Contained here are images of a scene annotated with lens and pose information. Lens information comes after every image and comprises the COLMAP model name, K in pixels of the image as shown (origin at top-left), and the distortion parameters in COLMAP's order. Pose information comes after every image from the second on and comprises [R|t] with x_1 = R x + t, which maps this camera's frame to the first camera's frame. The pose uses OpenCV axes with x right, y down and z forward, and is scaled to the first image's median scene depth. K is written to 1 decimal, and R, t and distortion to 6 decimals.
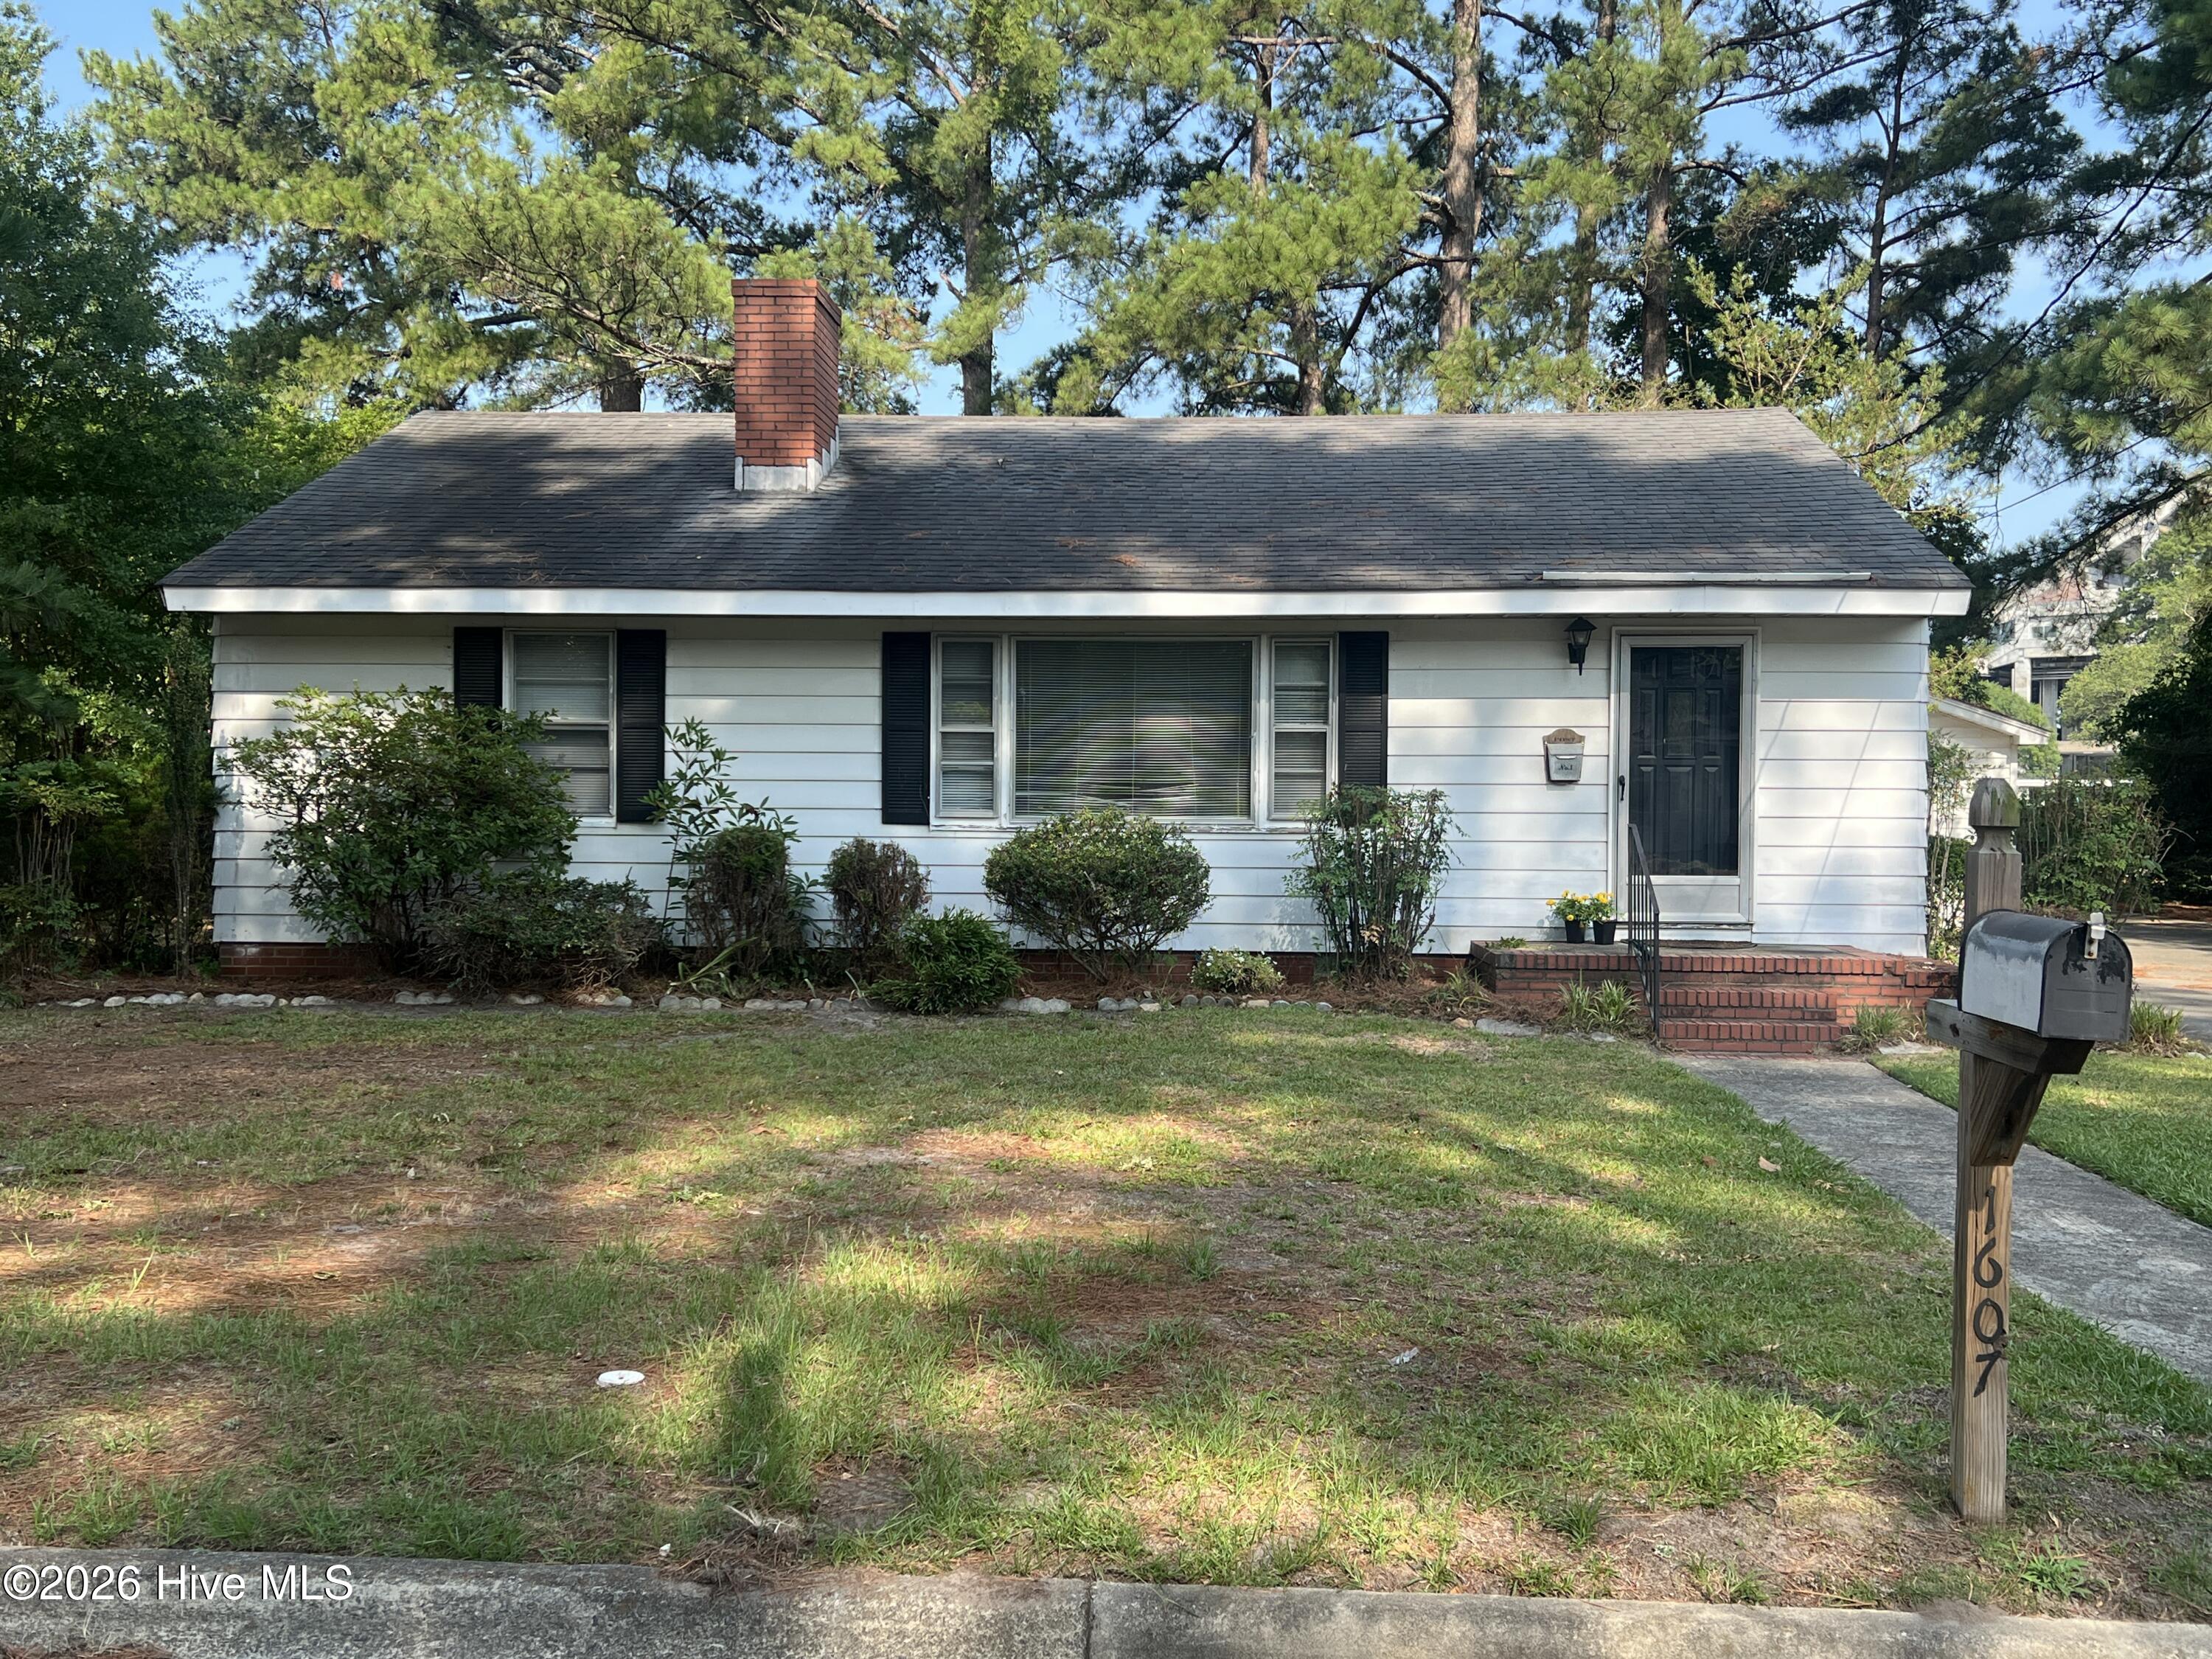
lens RADIAL K [[2106.4, 0, 1106.5], [0, 2106.4, 824.1], [0, 0, 1]] dist [0.092259, -0.186218]
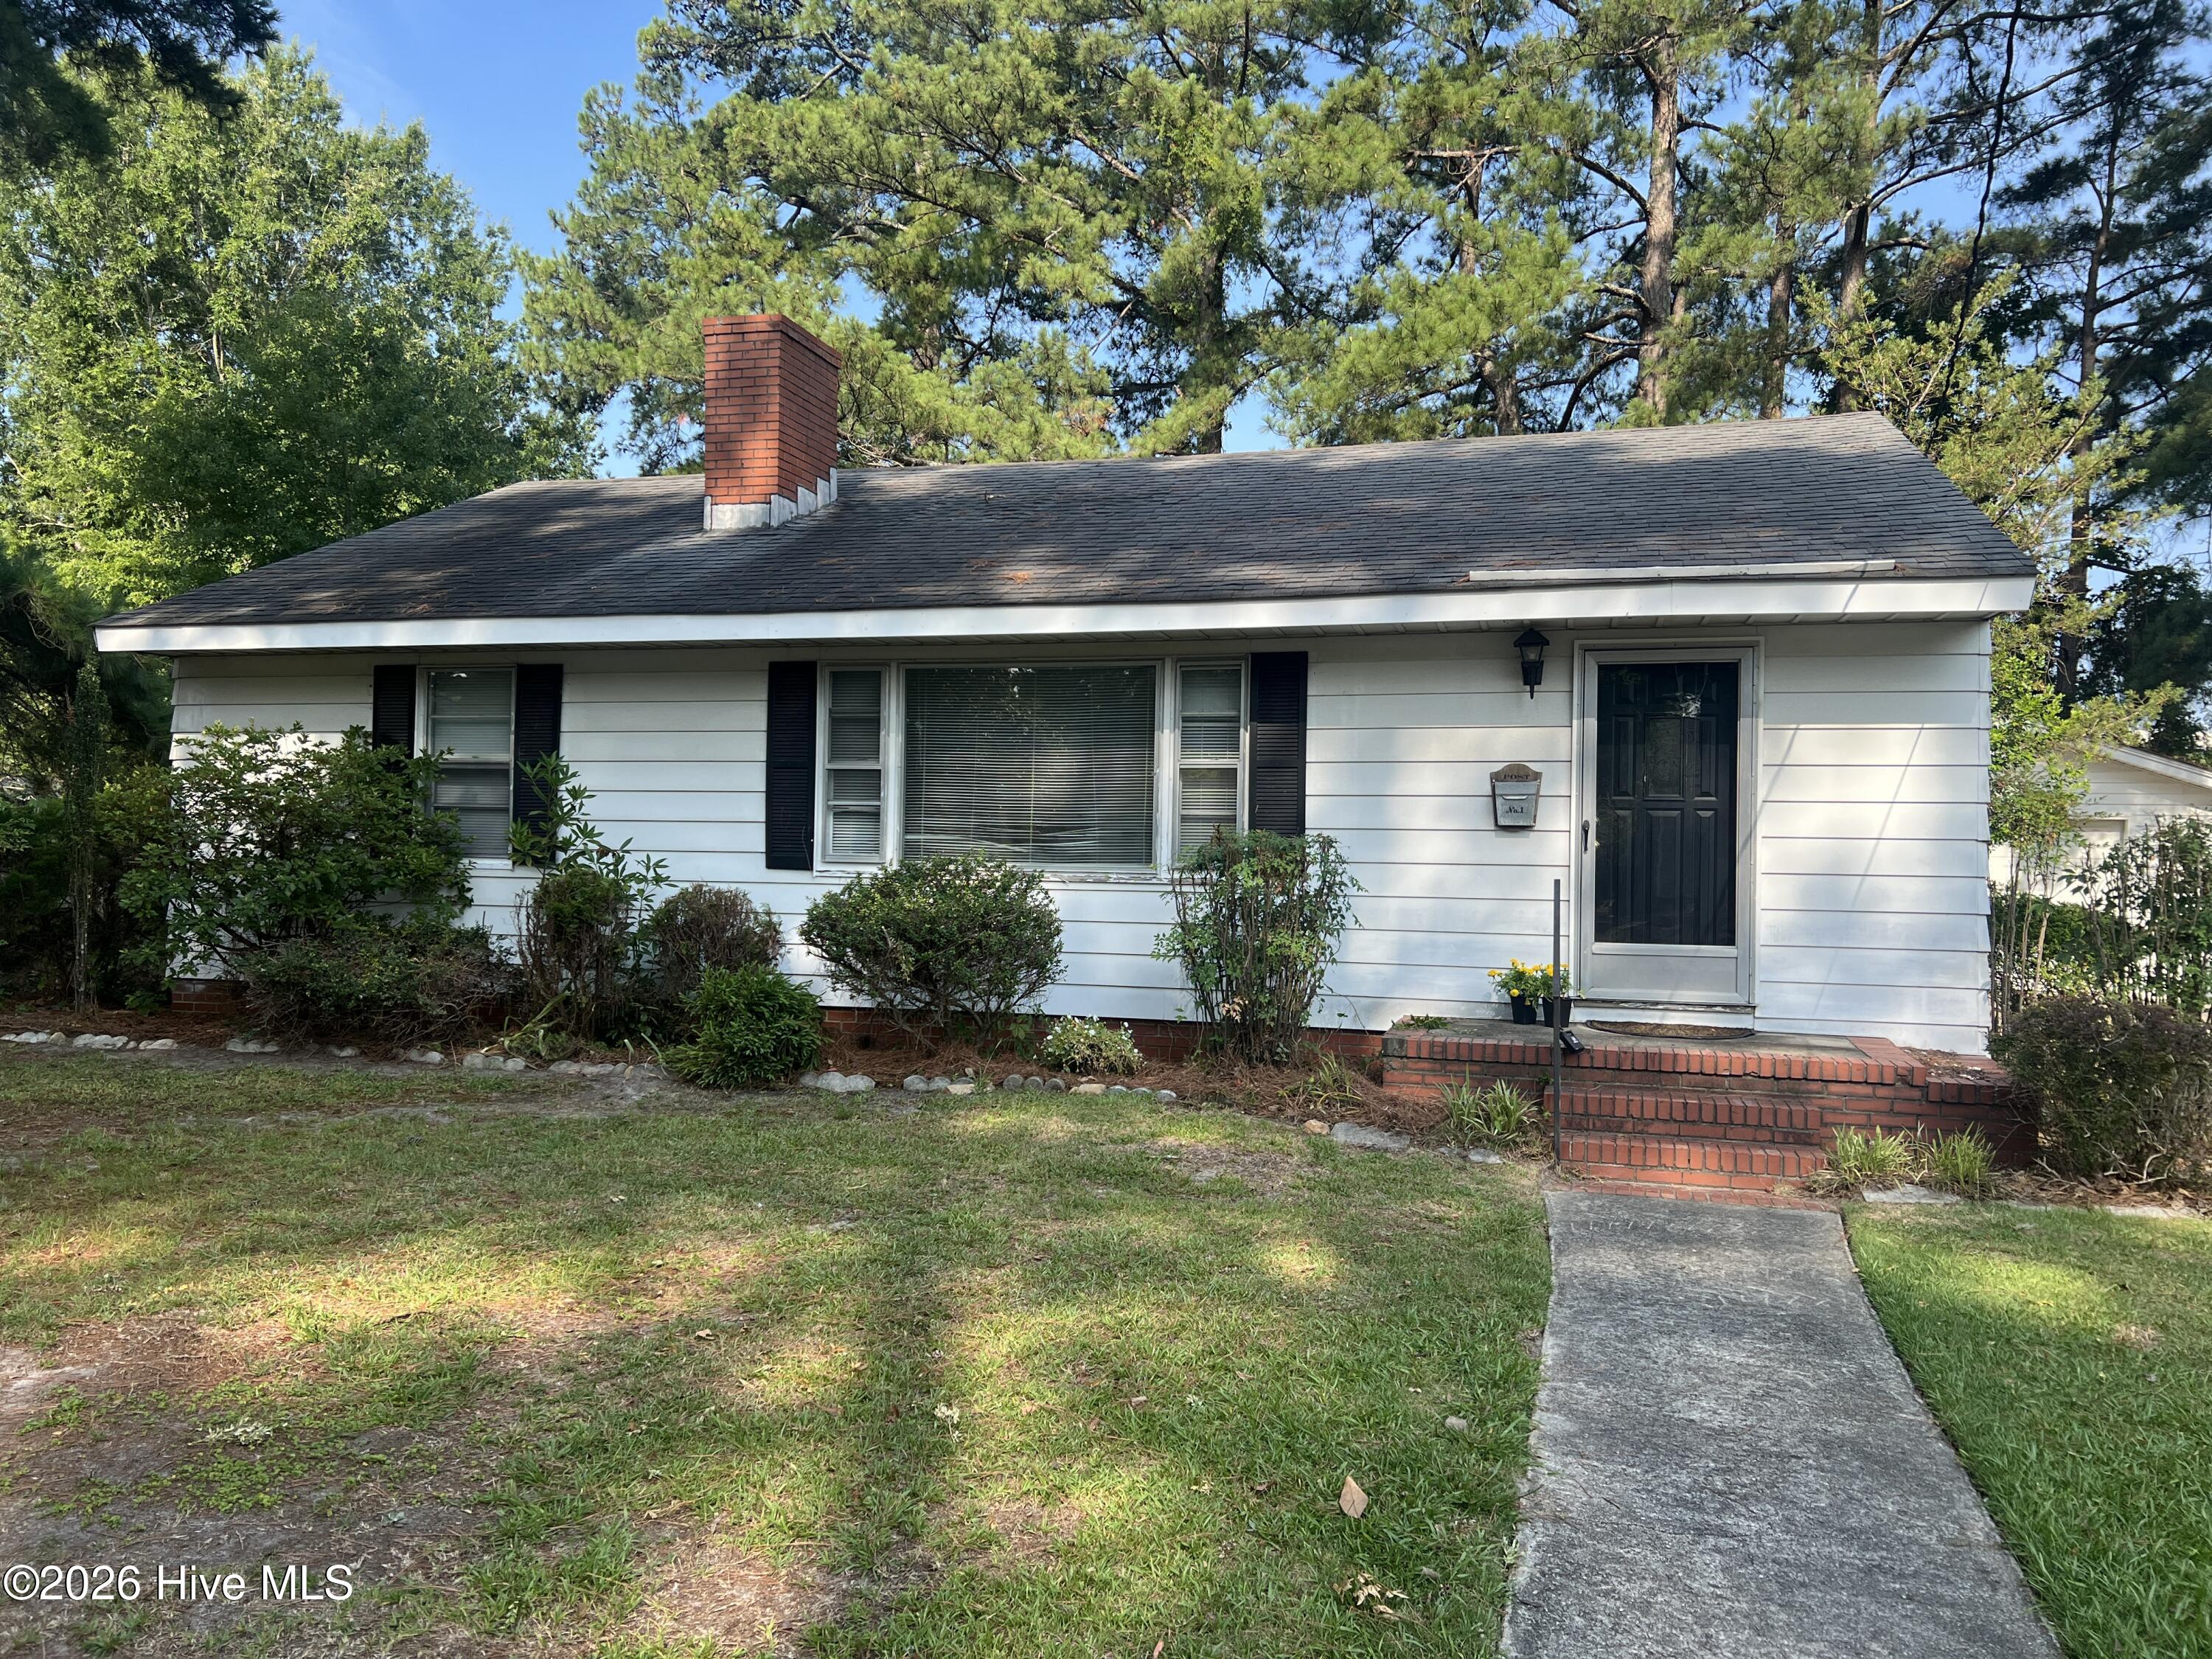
lens RADIAL K [[1653.3, 0, 1105.0], [0, 1653.3, 818.6], [0, 0, 1]] dist [0.046589, -0.052471]
pose [[0.975187, 0.004781, -0.221330, 0.197682], [-0.012249, 0.999400, -0.032383, -0.000382], [0.221042, 0.034291, 0.974661, 0.321160]]
